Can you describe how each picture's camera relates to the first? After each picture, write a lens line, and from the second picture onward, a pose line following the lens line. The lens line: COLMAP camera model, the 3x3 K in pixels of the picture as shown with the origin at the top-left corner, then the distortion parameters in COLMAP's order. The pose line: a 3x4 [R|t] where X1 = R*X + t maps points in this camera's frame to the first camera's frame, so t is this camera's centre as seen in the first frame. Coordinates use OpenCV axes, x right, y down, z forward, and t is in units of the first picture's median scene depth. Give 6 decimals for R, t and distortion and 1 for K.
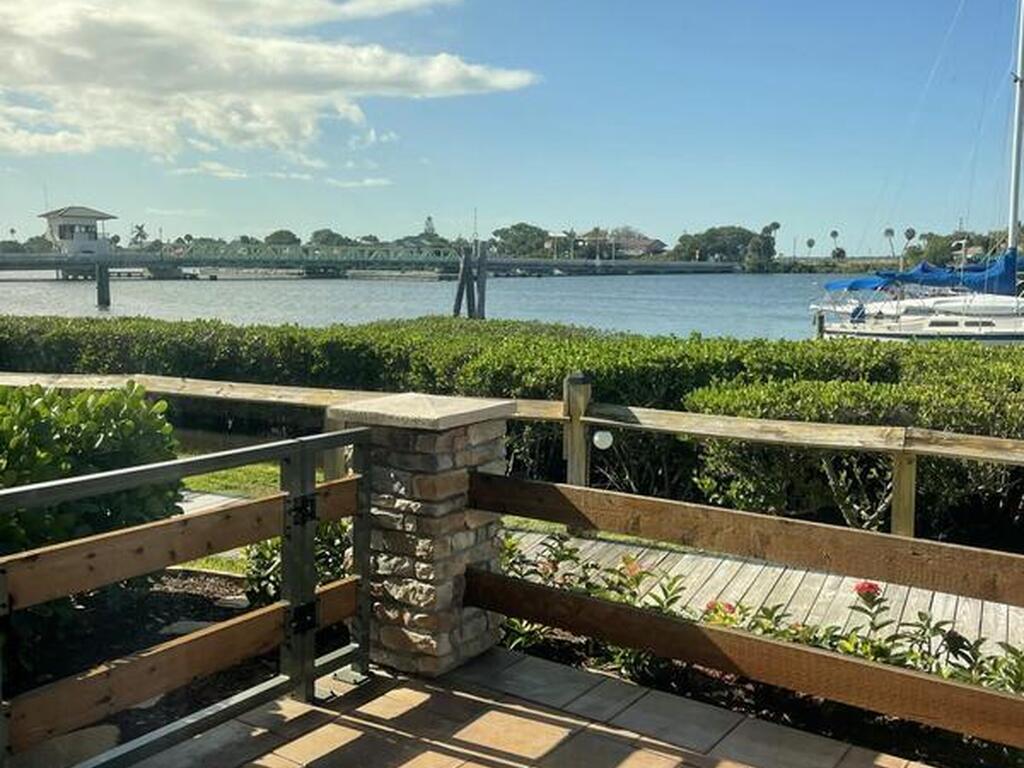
lens RADIAL K [[1019.8, 0, 508.7], [0, 1019.8, 397.4], [0, 0, 1]] dist [0.148242, -0.328330]
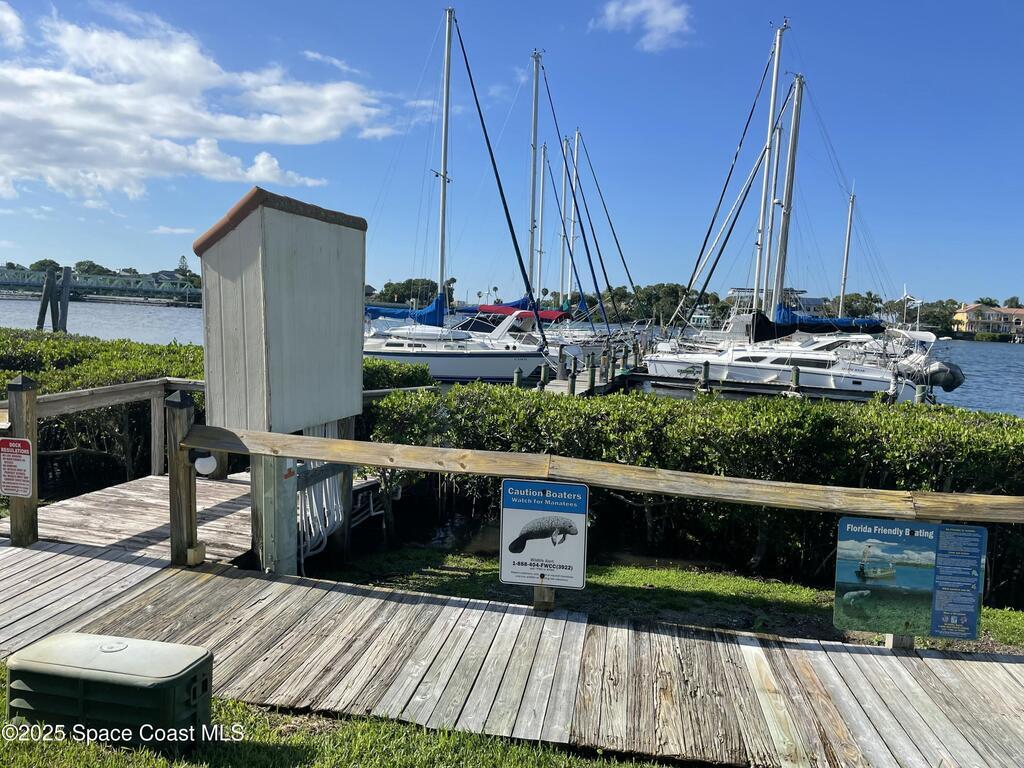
lens RADIAL K [[766.2, 0, 518.4], [0, 766.2, 385.2], [0, 0, 1]] dist [0.108459, -0.133686]
pose [[0.952027, 0.012857, 0.305745, 0.803901], [-0.004904, 0.999630, -0.026767, 0.033712], [-0.305976, 0.023983, 0.951737, -0.138048]]
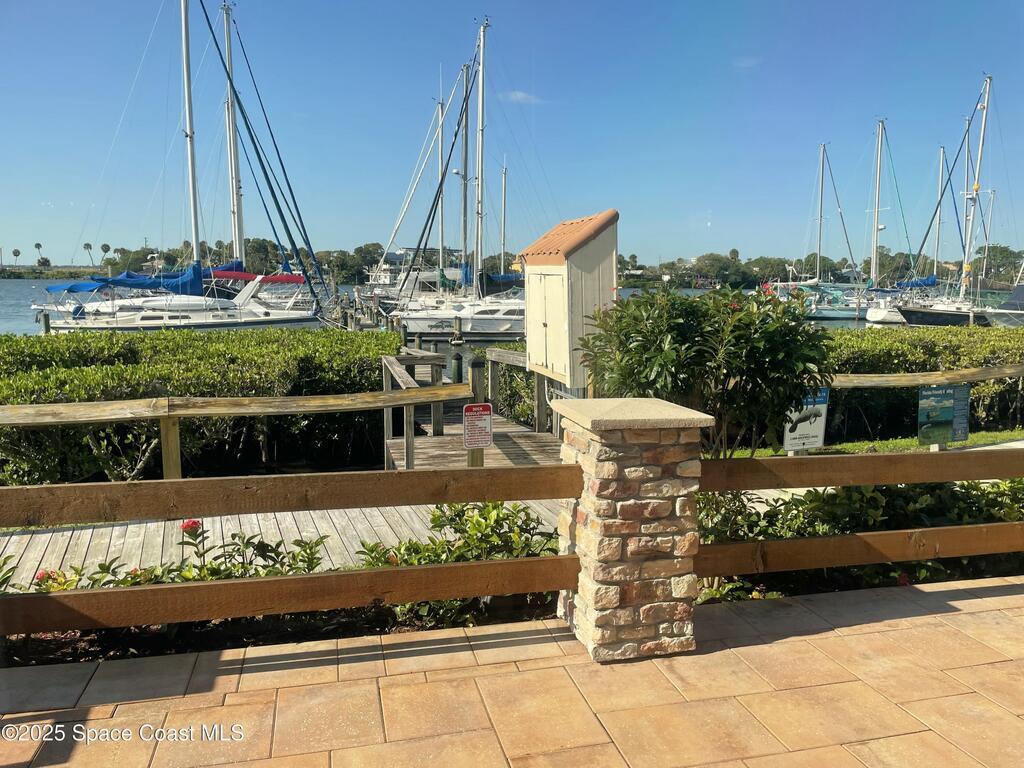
lens RADIAL K [[766.2, 0, 518.4], [0, 766.2, 385.2], [0, 0, 1]] dist [0.108459, -0.133686]
pose [[0.662263, -0.097440, 0.742909, -0.029565], [0.086543, 0.994820, 0.053333, 0.000239], [-0.744257, 0.028973, 0.667265, 0.031113]]
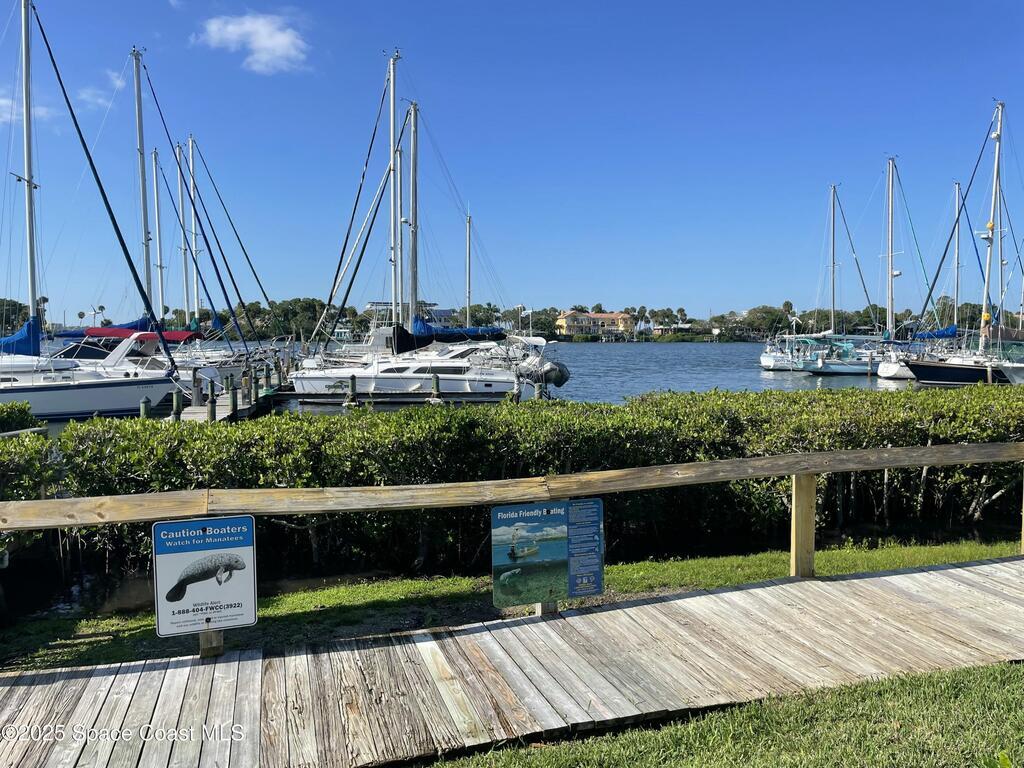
lens RADIAL K [[766.2, 0, 518.4], [0, 766.2, 385.2], [0, 0, 1]] dist [0.108459, -0.133686]
pose [[0.721250, -0.047900, 0.691016, 0.786536], [0.090260, 0.995599, -0.025197, 0.031172], [-0.686768, 0.080545, 0.722400, -0.145037]]
